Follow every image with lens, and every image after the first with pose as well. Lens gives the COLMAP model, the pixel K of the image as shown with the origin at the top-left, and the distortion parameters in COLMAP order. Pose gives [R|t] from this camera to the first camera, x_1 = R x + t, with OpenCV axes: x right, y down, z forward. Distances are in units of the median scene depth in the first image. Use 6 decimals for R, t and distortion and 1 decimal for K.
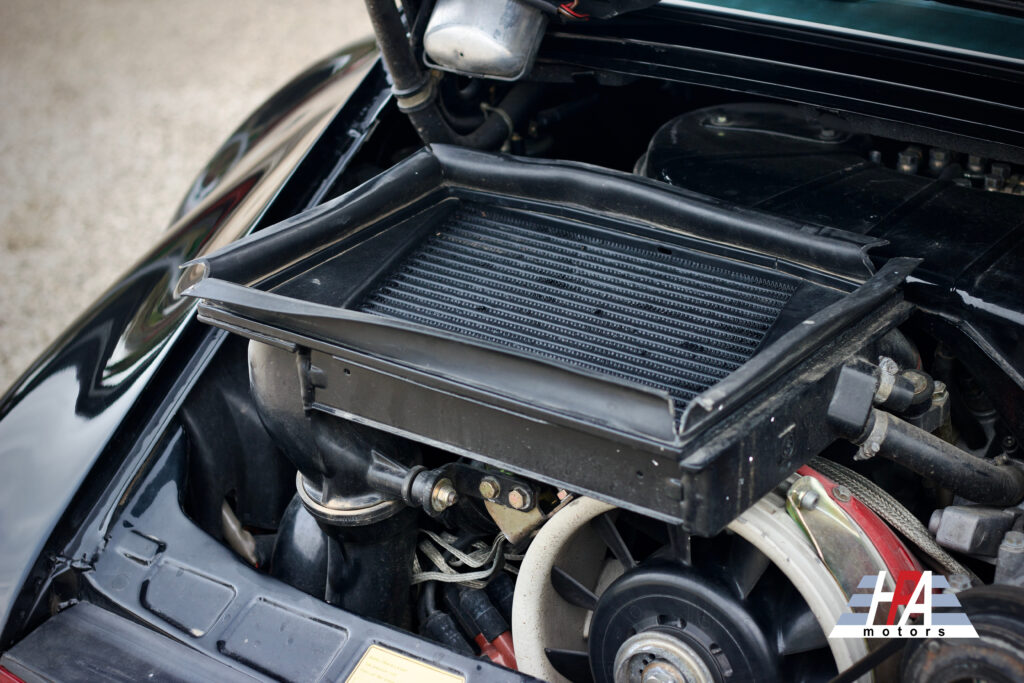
lens RADIAL K [[2380.5, 0, 512.0], [0, 2380.5, 341.5], [0, 0, 1]] dist [-0.098169, -0.667097]
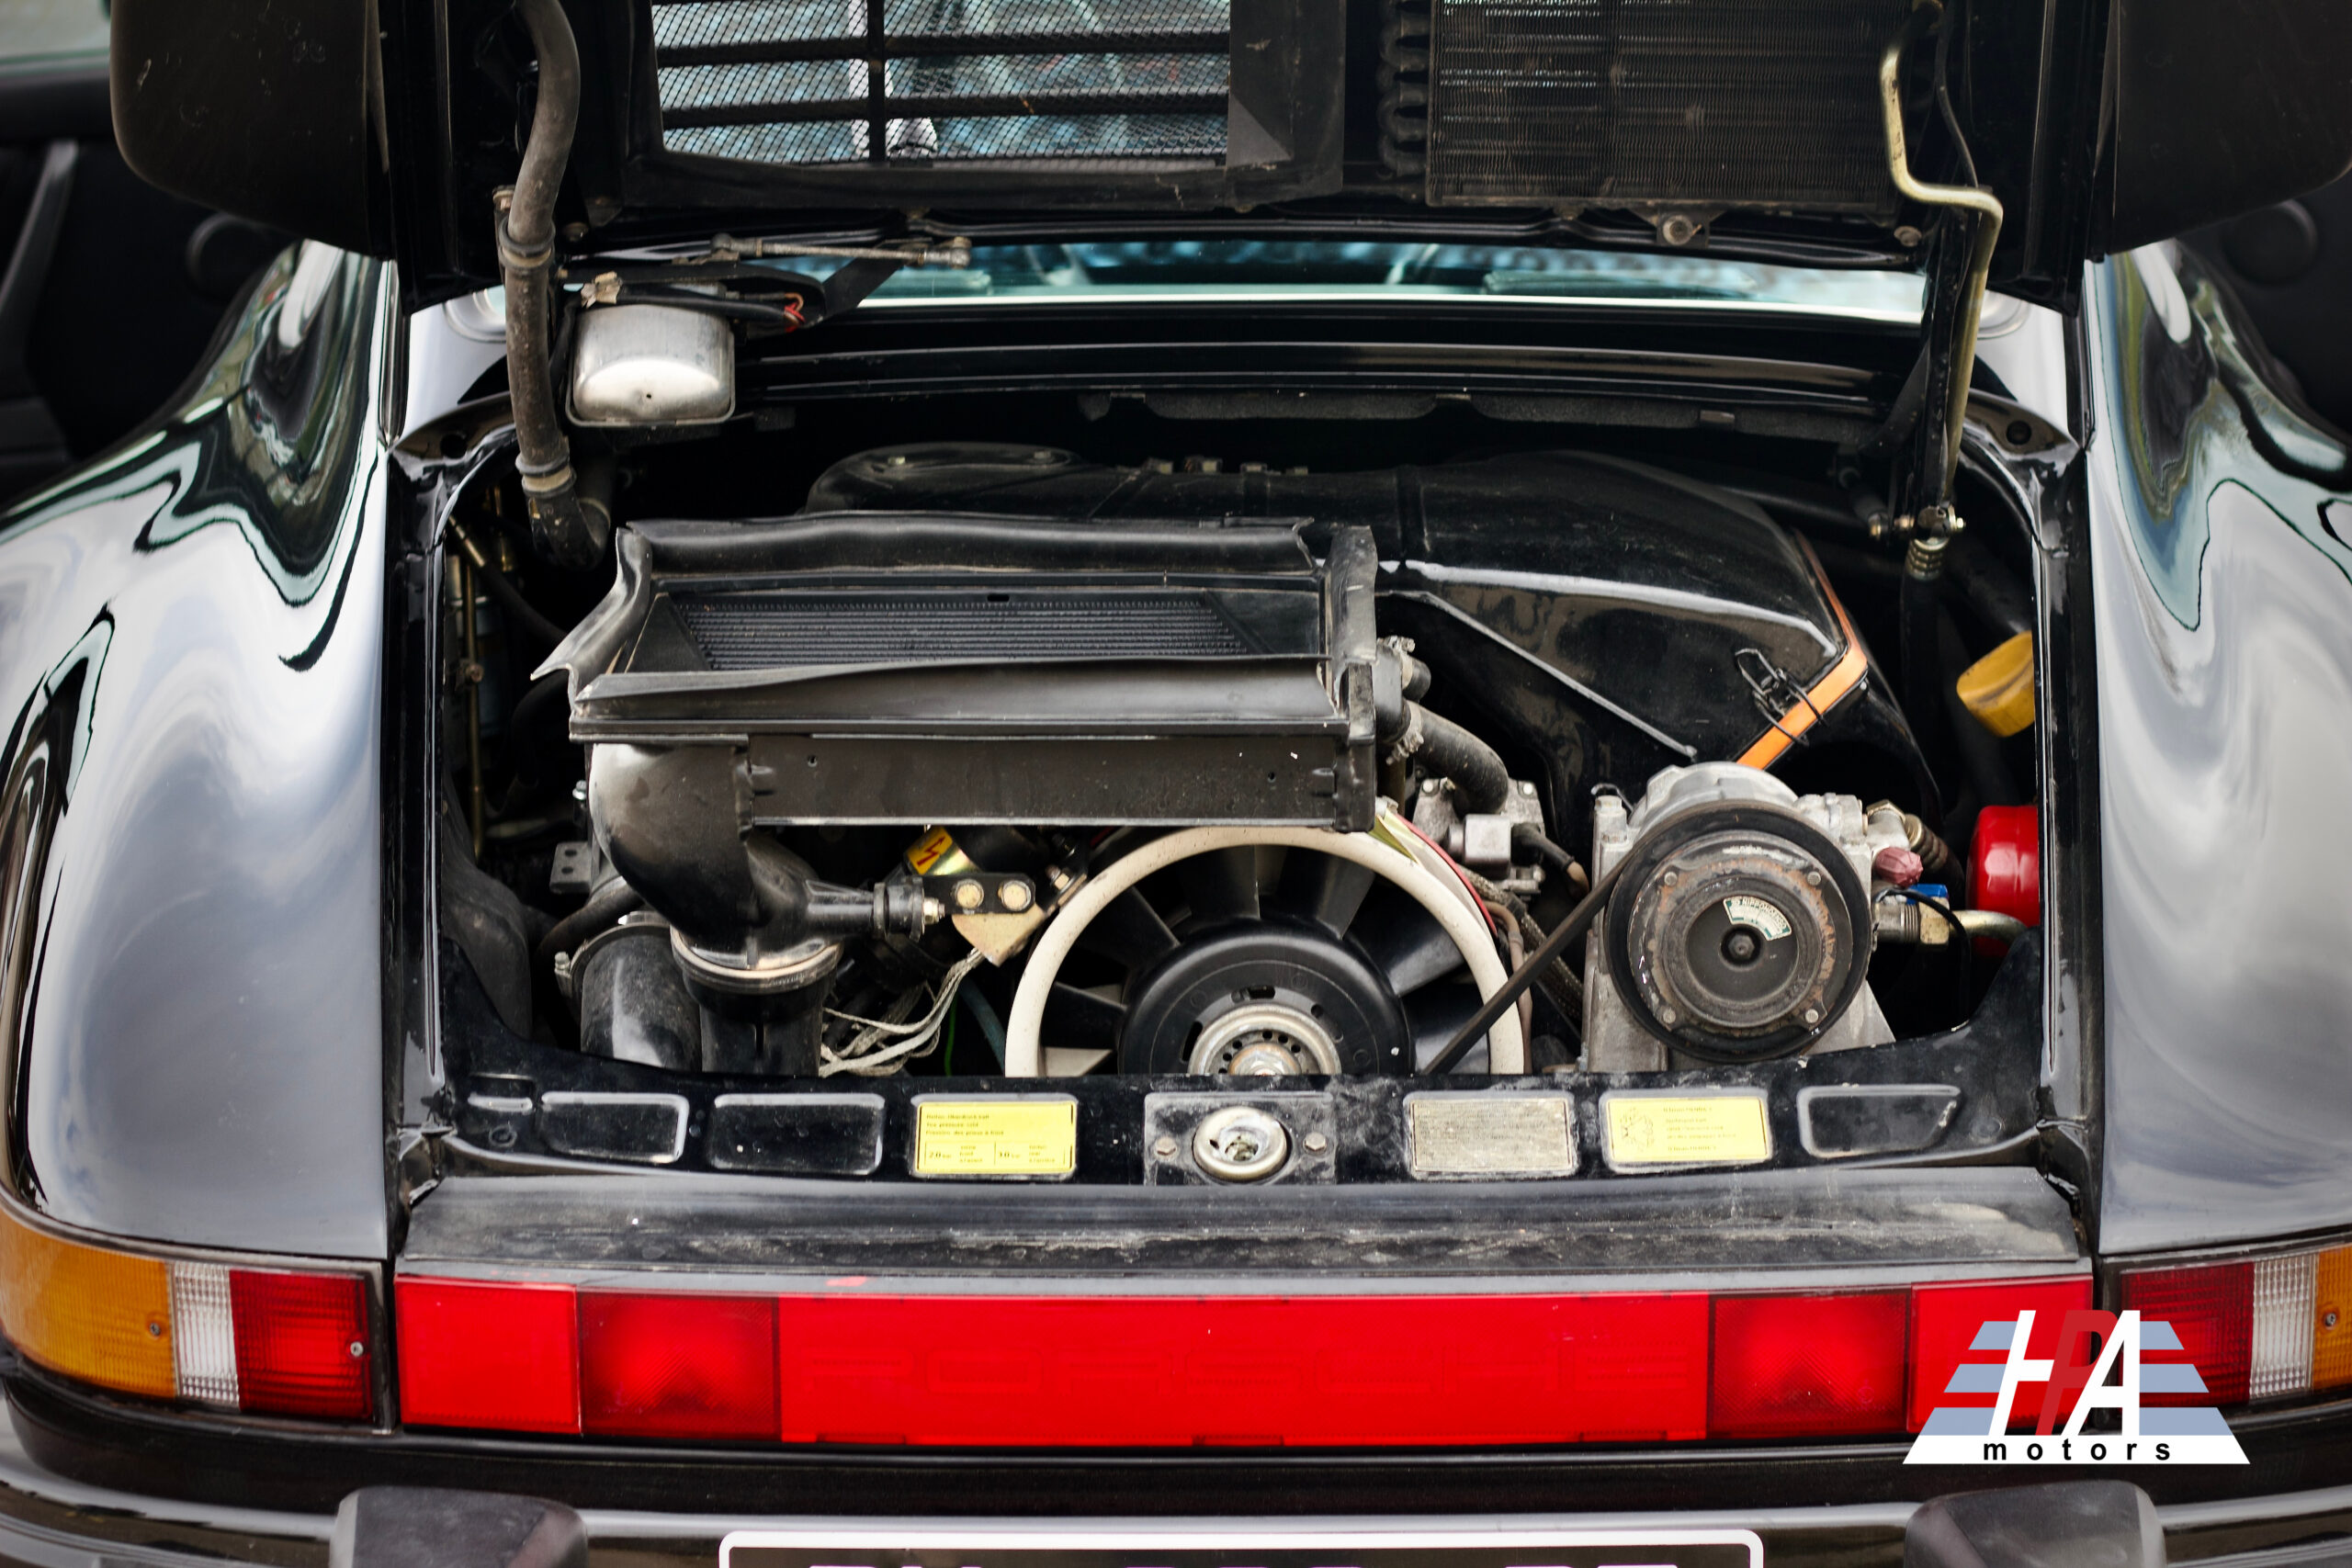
lens RADIAL K [[5467.1, 0, 1176.0], [0, 5467.1, 784.0], [0, 0, 1]] dist [-0.098169, -0.667097]
pose [[0.814702, -0.149010, 0.560407, -0.931970], [0.227377, 0.971116, -0.072337, 0.168724], [-0.533442, 0.186357, 0.825052, -0.493672]]
